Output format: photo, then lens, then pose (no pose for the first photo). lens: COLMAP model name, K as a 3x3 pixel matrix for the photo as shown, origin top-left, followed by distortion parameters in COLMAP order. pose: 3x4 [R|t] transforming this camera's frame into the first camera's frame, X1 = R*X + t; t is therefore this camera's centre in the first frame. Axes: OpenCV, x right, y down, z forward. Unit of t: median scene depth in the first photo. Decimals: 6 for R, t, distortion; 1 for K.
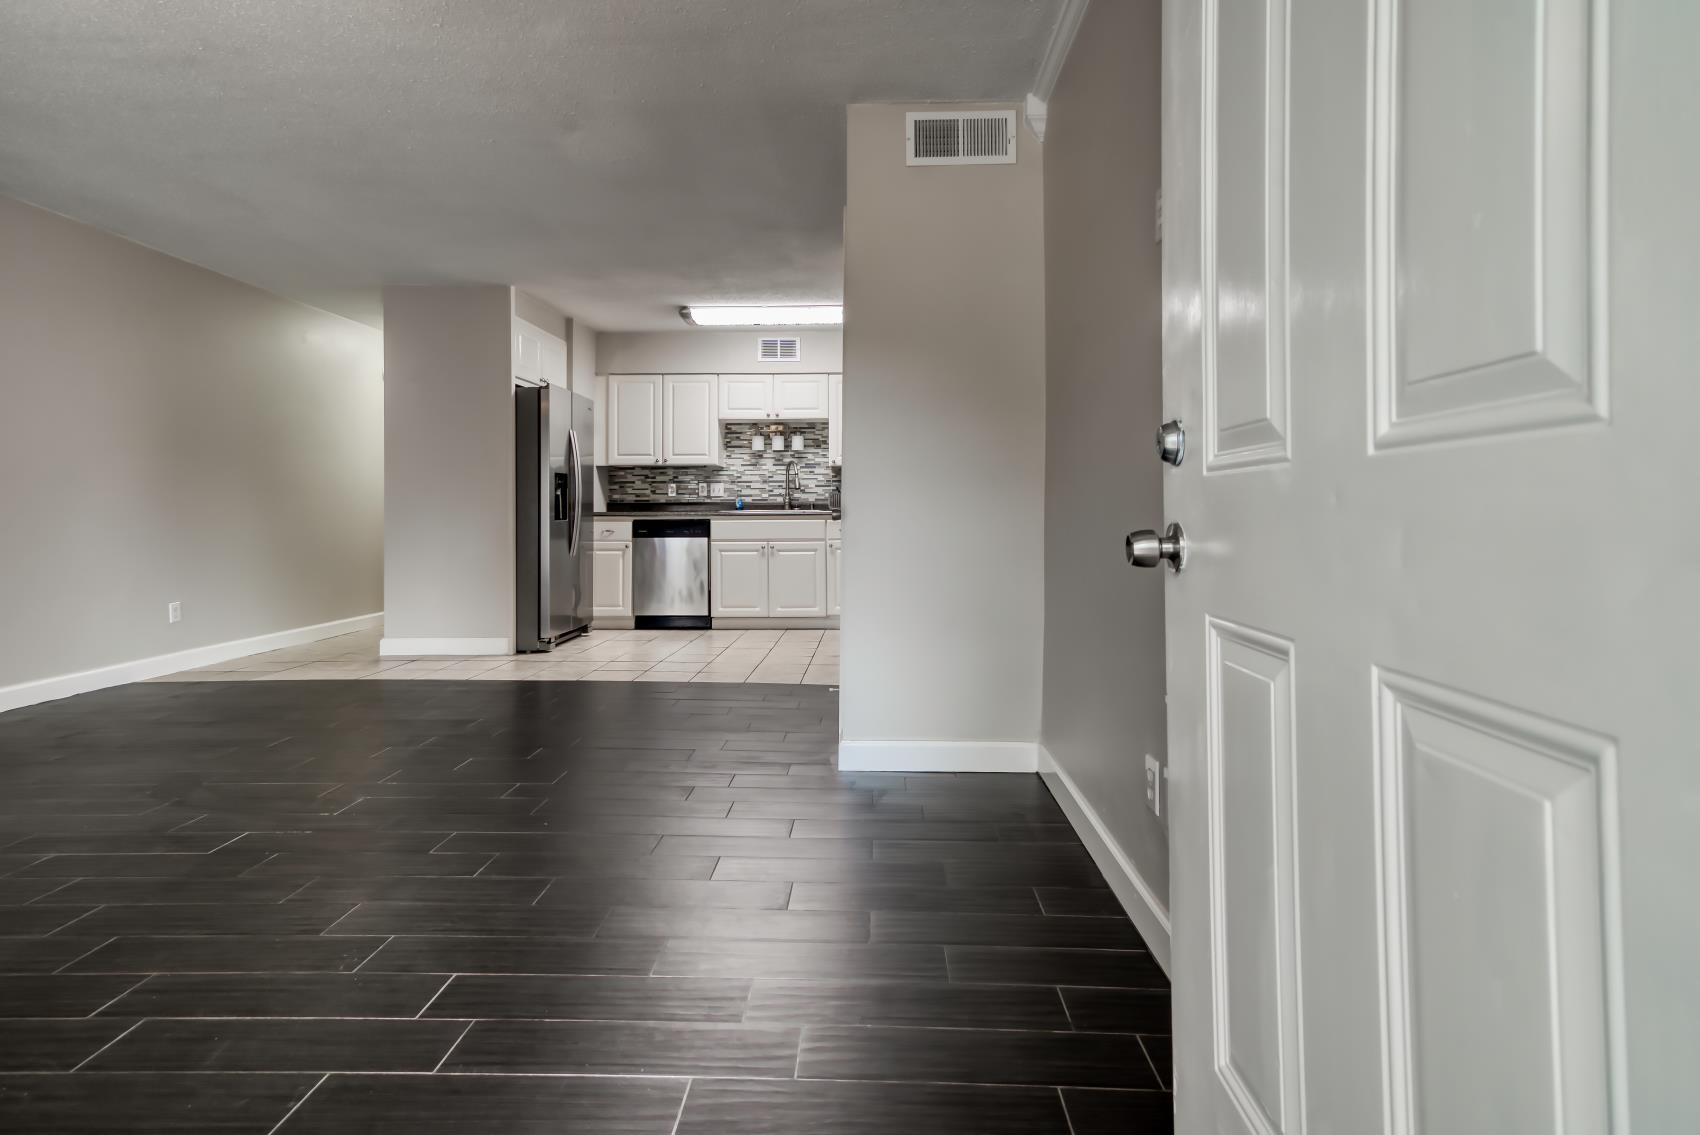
lens RADIAL K [[882.3, 0, 841.8], [0, 882.3, 493.4], [0, 0, 1]] dist [0.005502, 0.000573]
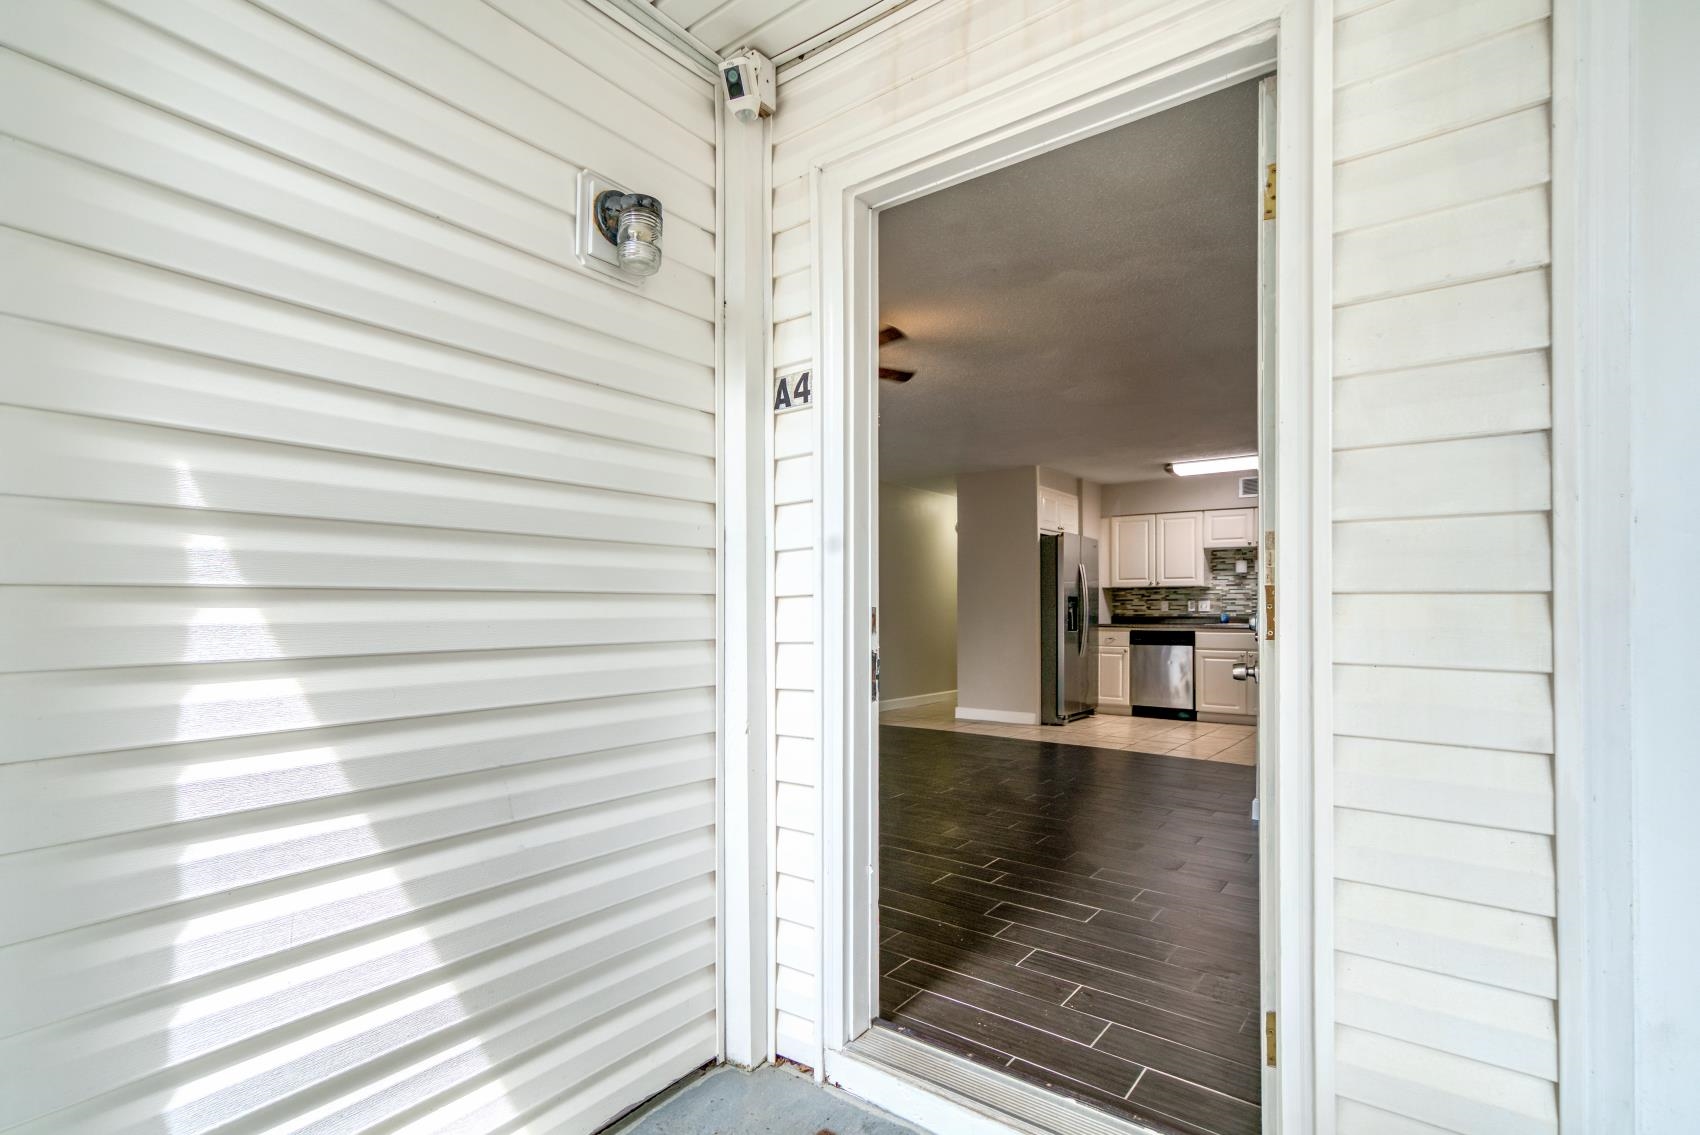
lens RADIAL K [[782.4, 0, 853.6], [0, 782.4, 604.6], [0, 0, 1]] dist [0.005177, 0.002821]
pose [[0.825064, -0.000837, -0.565039, 0.070027], [0.005024, 0.999970, 0.005855, -0.015418], [0.565017, -0.007669, 0.825044, -0.154568]]
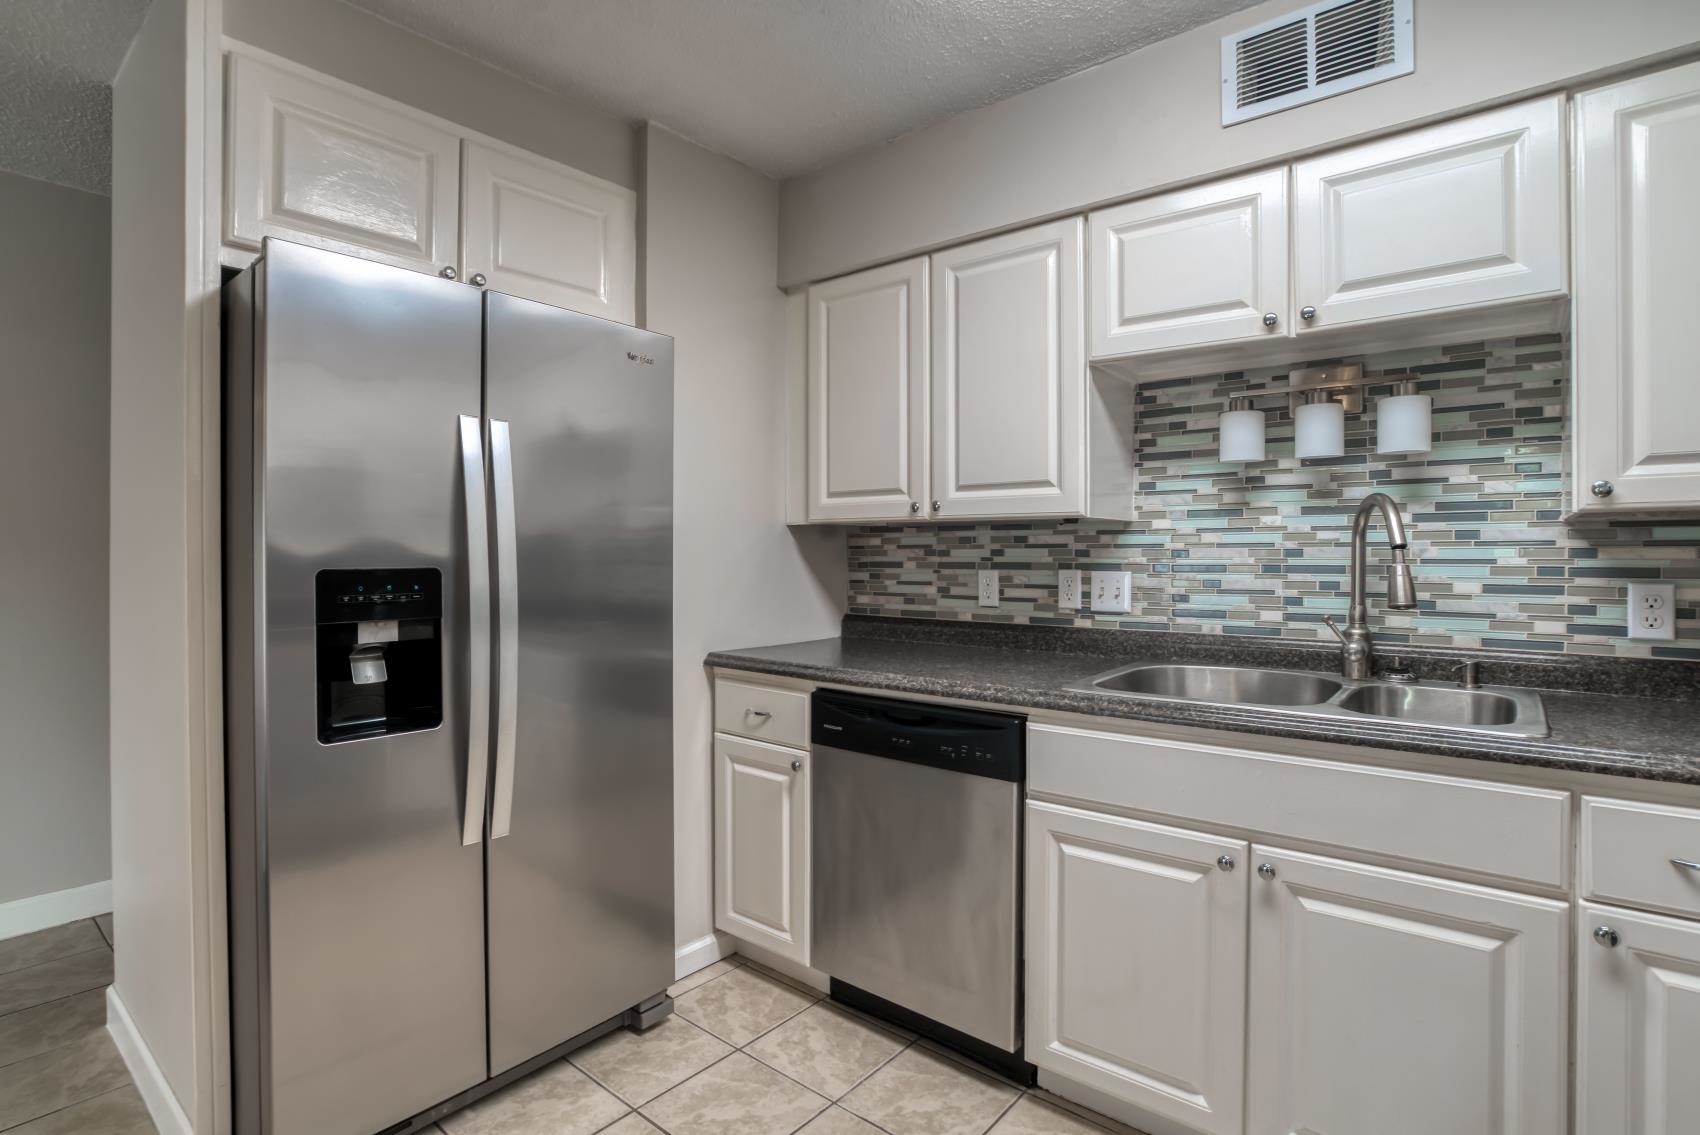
lens RADIAL K [[817.8, 0, 849.6], [0, 817.8, 555.6], [0, 0, 1]] dist [-0.026733, 0.001702]
pose [[0.796889, 0.006597, -0.604089, -0.037131], [0.006199, 0.999798, 0.019096, -0.024629], [0.604094, -0.018962, 0.796688, 0.727117]]
